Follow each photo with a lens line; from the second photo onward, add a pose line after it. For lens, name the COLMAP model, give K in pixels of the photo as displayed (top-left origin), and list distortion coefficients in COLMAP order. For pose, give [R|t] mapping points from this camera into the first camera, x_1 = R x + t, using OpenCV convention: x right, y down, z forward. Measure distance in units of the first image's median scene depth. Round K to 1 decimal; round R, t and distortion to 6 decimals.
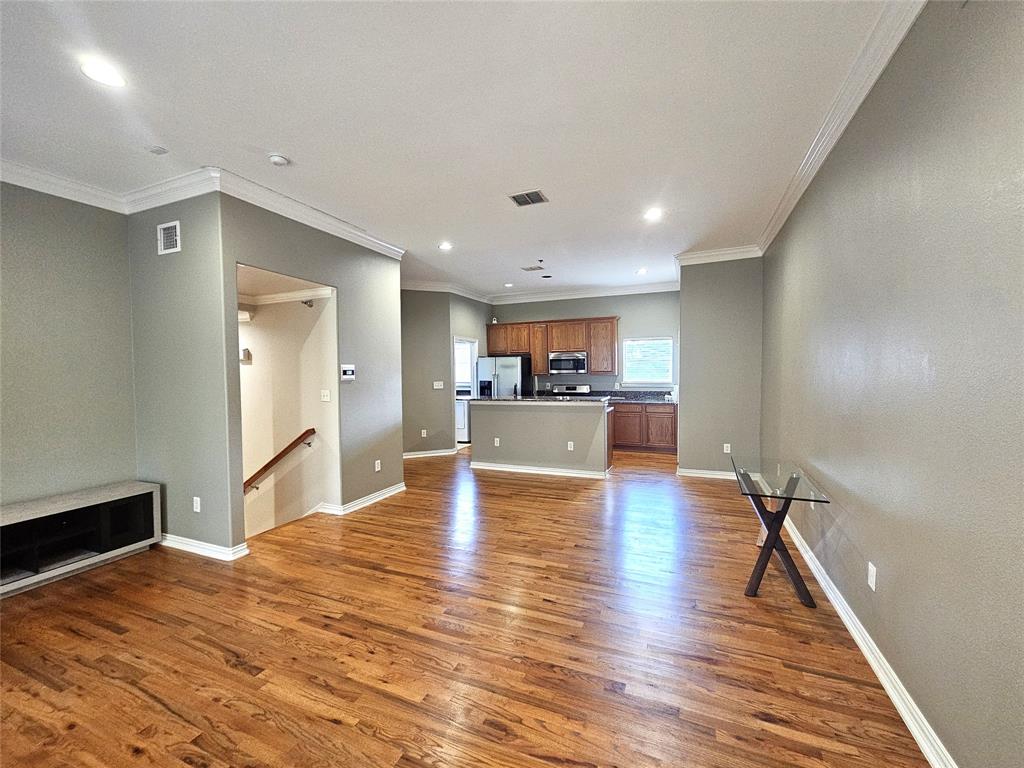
lens RADIAL K [[420.9, 0, 509.5], [0, 420.9, 382.8], [0, 0, 1]] dist [0.000444, -0.000079]
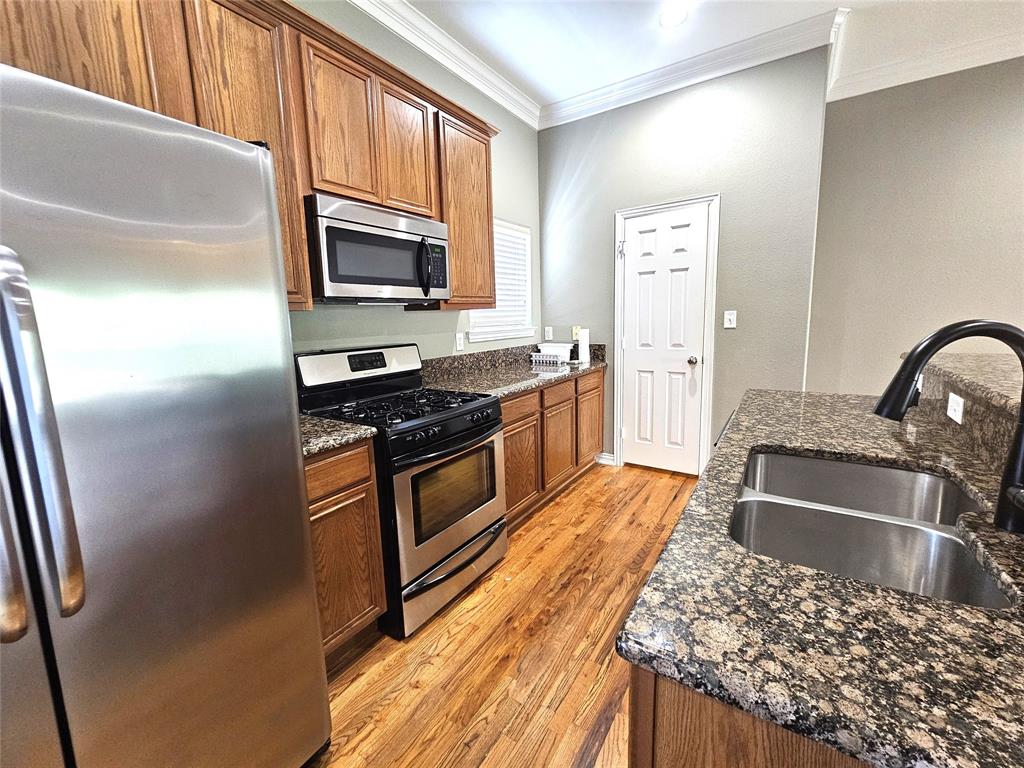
lens RADIAL K [[420.9, 0, 509.5], [0, 420.9, 382.8], [0, 0, 1]] dist [0.000444, -0.000079]
pose [[0.183041, -0.147049, 0.972046, -0.166297], [0.059486, 0.988595, 0.138351, -0.007767], [-0.981304, 0.032499, 0.189701, 1.550815]]
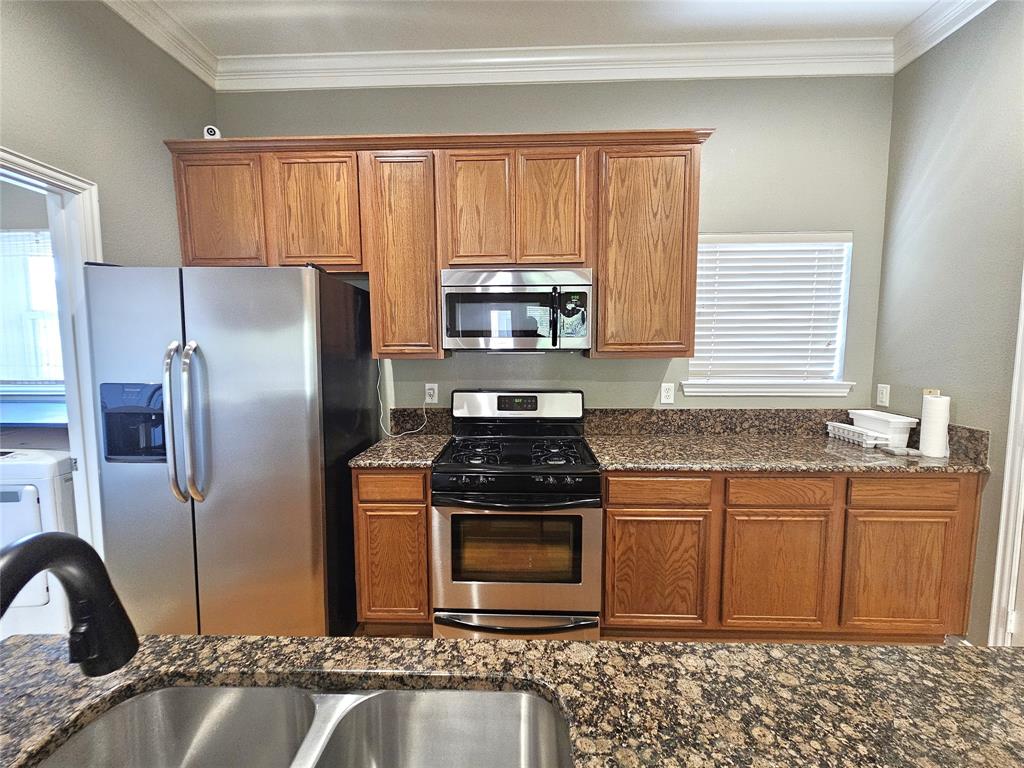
lens RADIAL K [[420.9, 0, 509.5], [0, 420.9, 382.8], [0, 0, 1]] dist [0.000444, -0.000079]
pose [[0.933122, -0.021263, 0.358931, 0.070333], [0.003135, 0.998693, 0.051011, -0.026588], [-0.359547, -0.046474, 0.931969, 1.321720]]
